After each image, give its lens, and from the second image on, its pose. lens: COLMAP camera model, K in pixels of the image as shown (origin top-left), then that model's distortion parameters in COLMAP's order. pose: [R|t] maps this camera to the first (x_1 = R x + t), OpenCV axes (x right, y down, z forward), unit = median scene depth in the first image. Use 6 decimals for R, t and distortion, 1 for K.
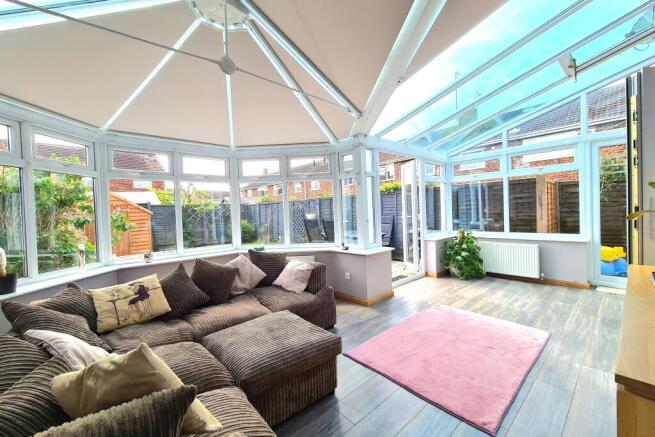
lens RADIAL K [[268.9, 0, 329.1], [0, 268.9, 217.2], [0, 0, 1]] dist [-0.006226, 0.001522]
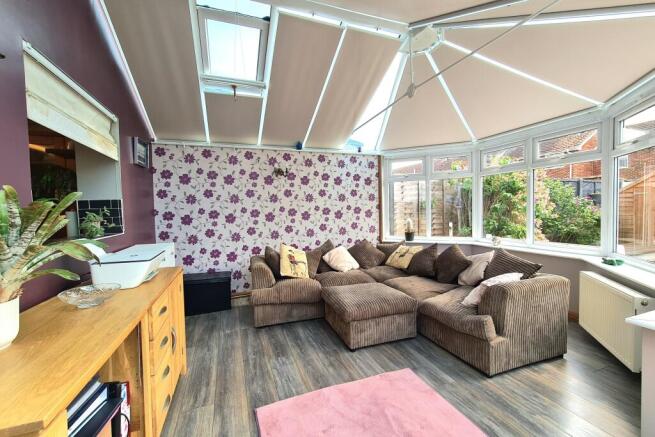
lens RADIAL K [[268.9, 0, 328.5], [0, 268.9, 218.3], [0, 0, 1]] dist [-0.006226, 0.001522]
pose [[-0.351878, 0.069262, -0.933480, 0.664465], [0.015756, 0.997556, 0.068077, -0.041067], [0.935913, 0.009247, -0.352109, 0.744577]]
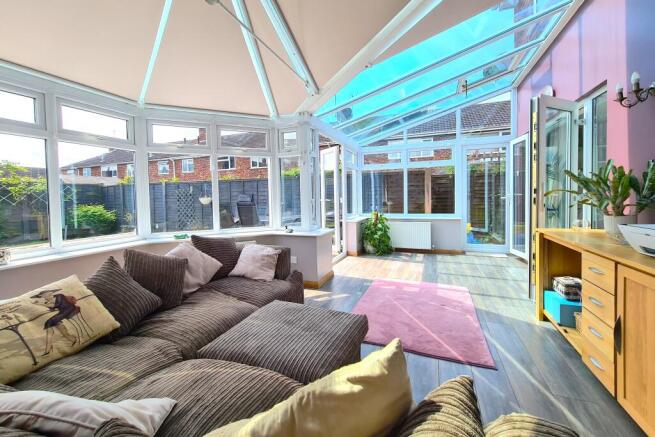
lens RADIAL K [[268.9, 0, 333.6], [0, 268.9, 205.7], [0, 0, 1]] dist [-0.006226, 0.001522]
pose [[0.892157, 0.002108, 0.451720, -0.272026], [-0.003335, 0.999993, 0.001920, 0.029067], [-0.451713, -0.003220, 0.892158, 0.106567]]
